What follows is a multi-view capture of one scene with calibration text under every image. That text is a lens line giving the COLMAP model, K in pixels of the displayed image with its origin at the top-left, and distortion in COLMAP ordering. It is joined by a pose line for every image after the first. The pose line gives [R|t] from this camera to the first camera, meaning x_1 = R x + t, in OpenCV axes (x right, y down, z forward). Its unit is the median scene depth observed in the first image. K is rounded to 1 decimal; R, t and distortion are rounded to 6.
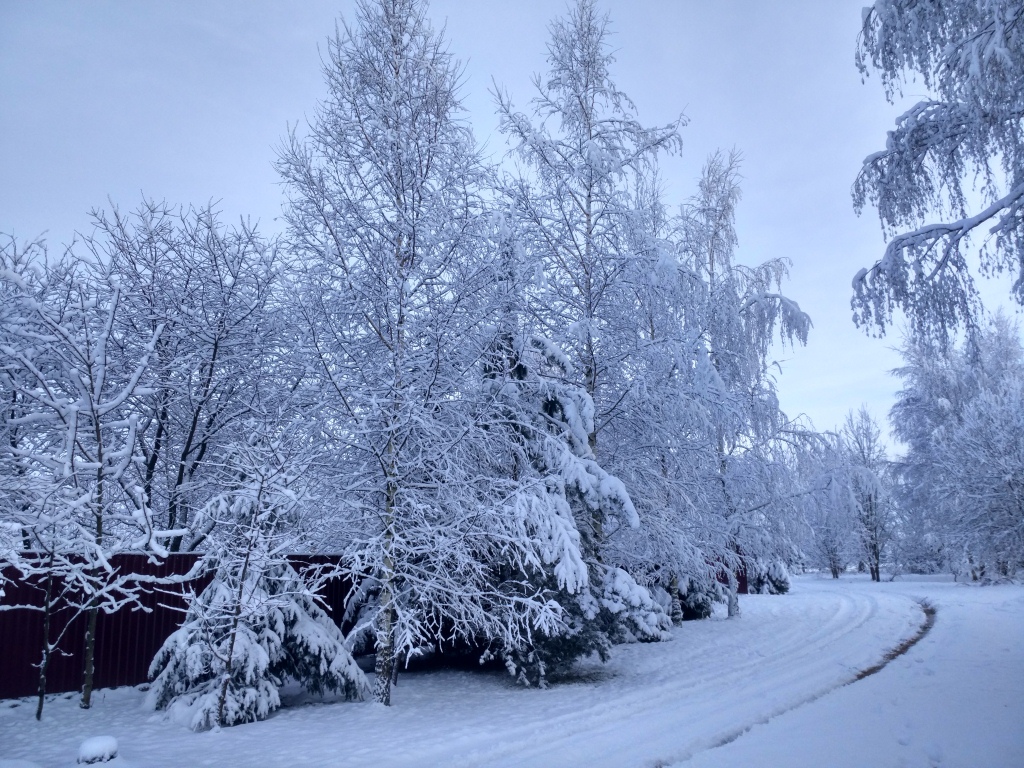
lens RADIAL K [[893.8, 0, 512.0], [0, 893.8, 384.0], [0, 0, 1]] dist [0.113326, -0.195235]
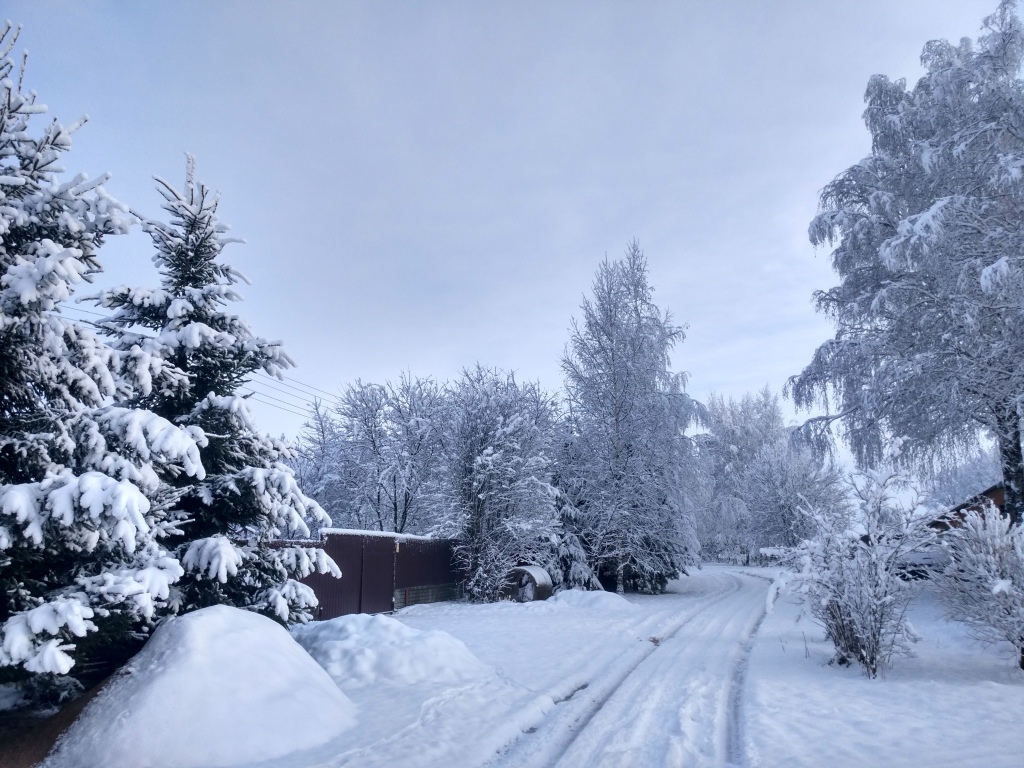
lens RADIAL K [[893.8, 0, 512.0], [0, 893.8, 384.0], [0, 0, 1]] dist [0.113326, -0.195235]
pose [[0.958599, 0.069503, 0.276148, -0.725865], [-0.070410, 0.997496, -0.006642, -0.121131], [-0.275919, -0.013076, 0.961092, -0.816973]]
